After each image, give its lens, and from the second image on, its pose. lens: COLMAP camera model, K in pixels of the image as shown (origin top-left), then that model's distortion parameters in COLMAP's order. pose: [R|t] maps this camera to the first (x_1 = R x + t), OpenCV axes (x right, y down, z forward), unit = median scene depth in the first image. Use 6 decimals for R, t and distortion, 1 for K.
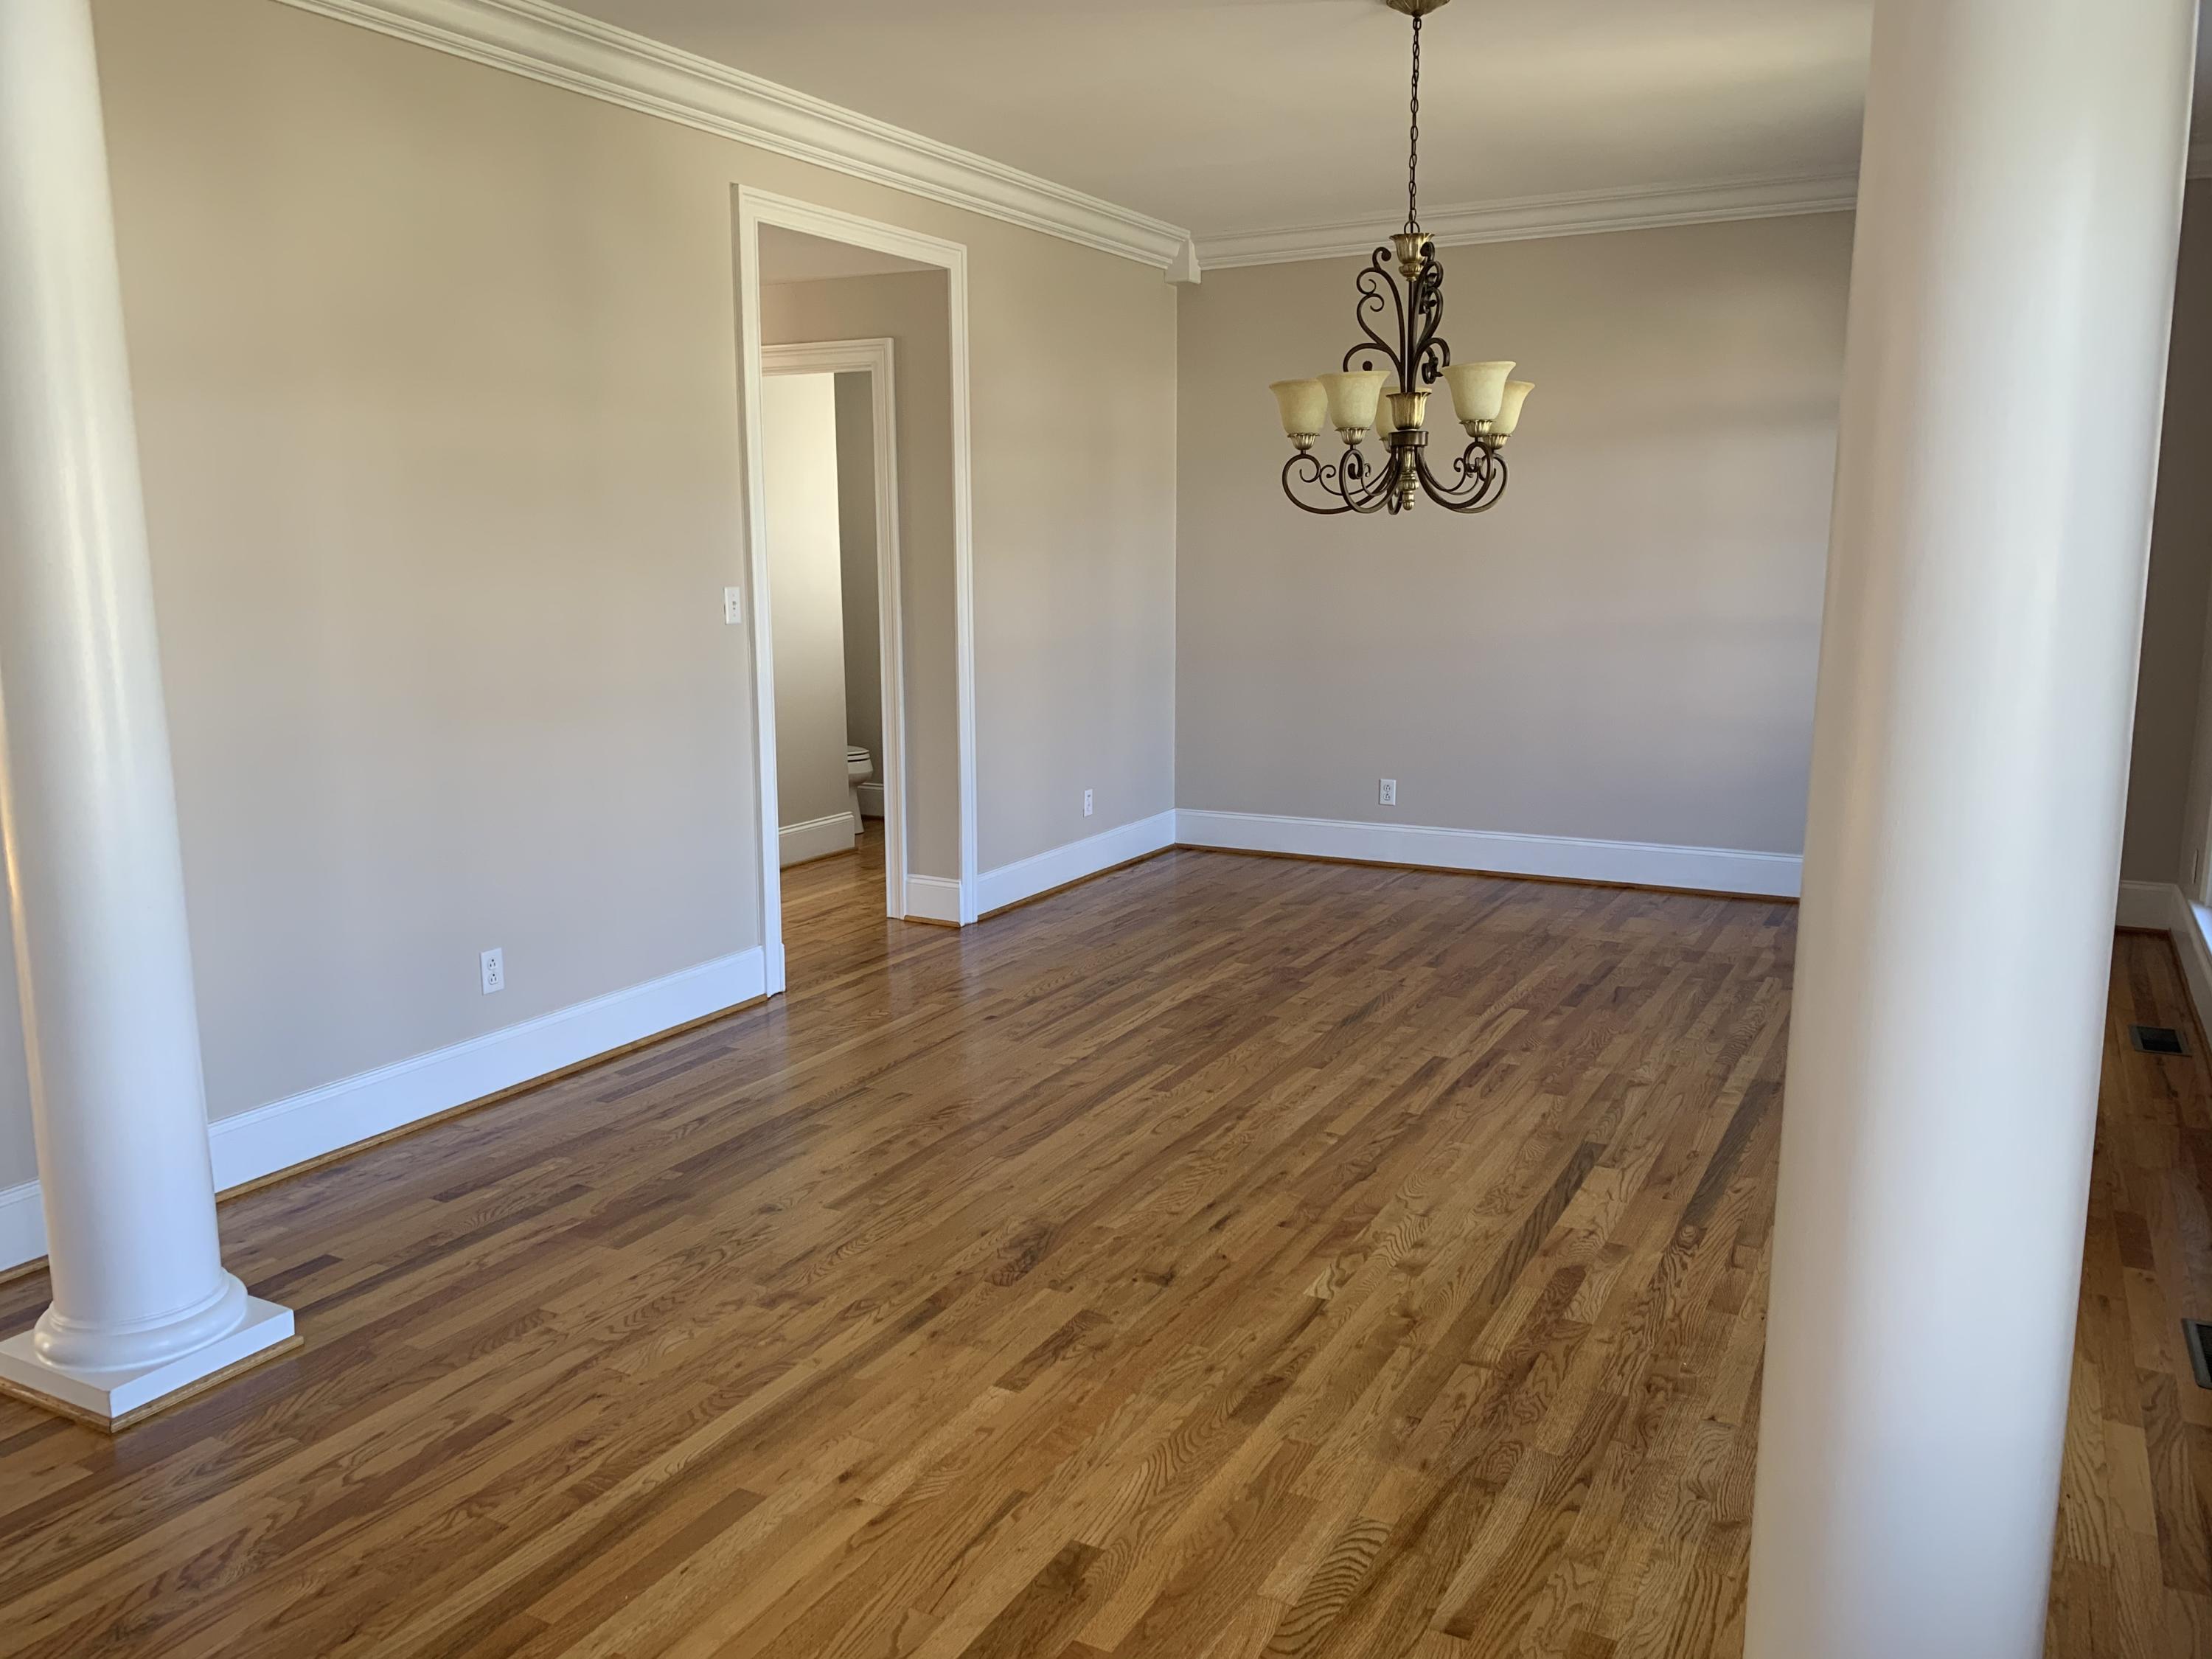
lens RADIAL K [[1685.2, 0, 1106.0], [0, 1685.2, 829.5], [0, 0, 1]] dist [-0.007400, -0.007286]
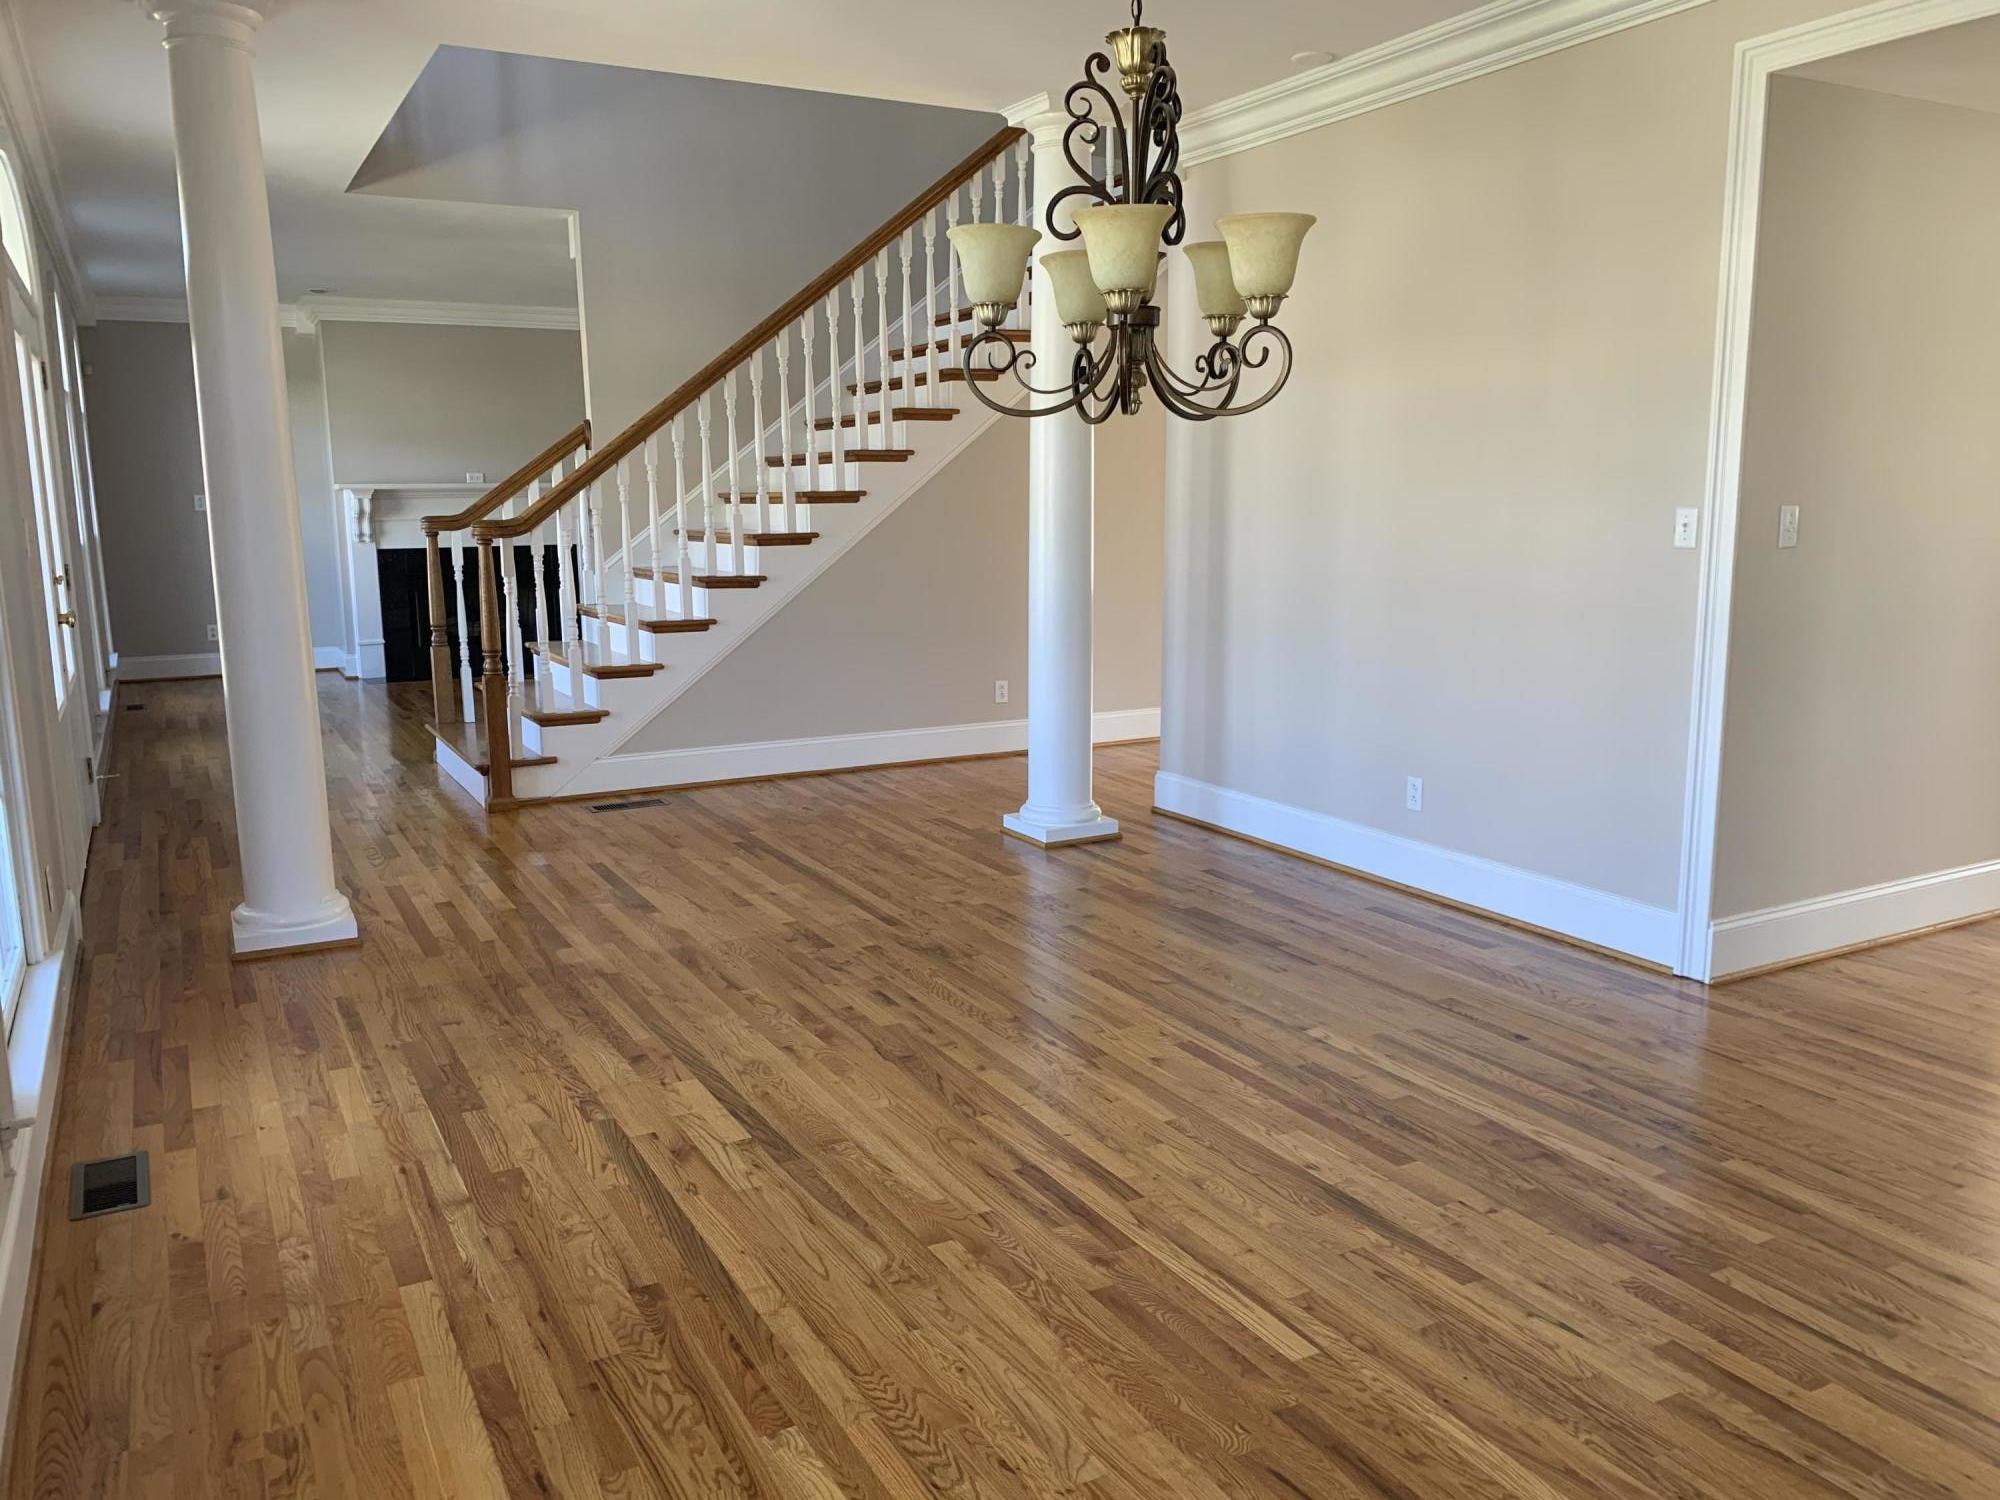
lens RADIAL K [[1523.7, 0, 1000.0], [0, 1523.7, 750.0], [0, 0, 1]] dist [-0.007400, -0.007286]
pose [[-0.540415, 0.158759, -0.826285, 0.740672], [-0.133147, 0.953528, 0.270289, -0.213383], [0.830797, 0.256086, -0.494163, 1.240442]]
